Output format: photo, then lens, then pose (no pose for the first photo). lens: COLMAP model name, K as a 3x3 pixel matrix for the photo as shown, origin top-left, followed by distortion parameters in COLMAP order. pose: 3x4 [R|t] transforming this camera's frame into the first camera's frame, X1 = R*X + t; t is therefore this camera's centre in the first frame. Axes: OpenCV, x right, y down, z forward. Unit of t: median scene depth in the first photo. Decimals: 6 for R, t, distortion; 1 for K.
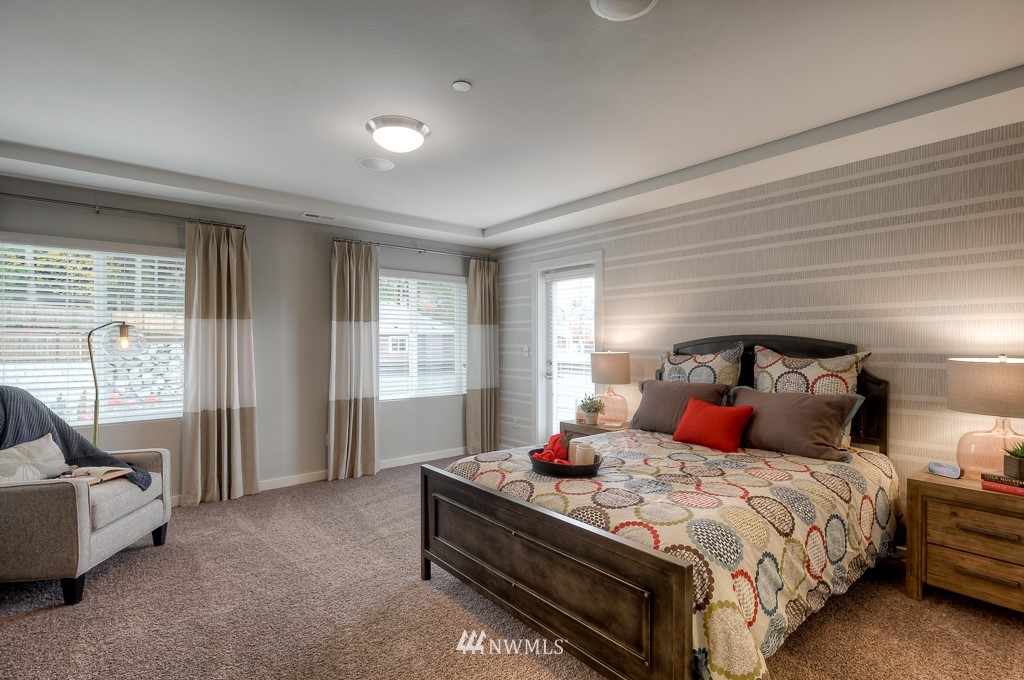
lens RADIAL K [[488.8, 0, 512.4], [0, 488.8, 340.2], [0, 0, 1]] dist [-0.001762, 0.003668]
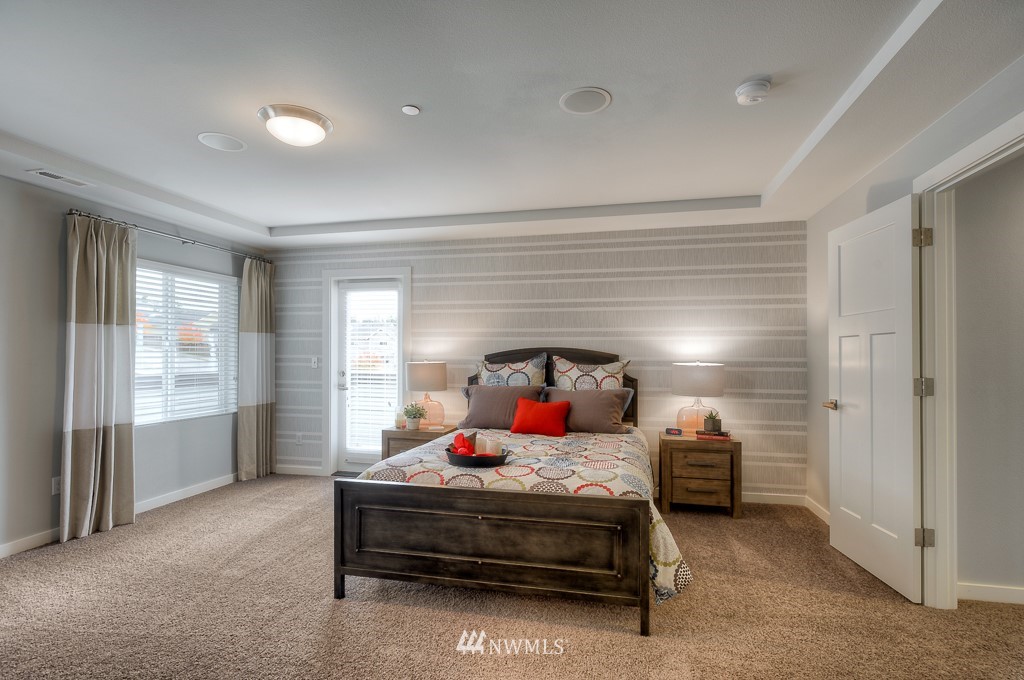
lens RADIAL K [[488.8, 0, 515.8], [0, 488.8, 346.2], [0, 0, 1]] dist [-0.001762, 0.003668]
pose [[0.798307, 0.011742, 0.602137, -0.370238], [-0.005369, 0.999909, -0.012382, 0.002245], [-0.602227, 0.006652, 0.798297, 0.013345]]
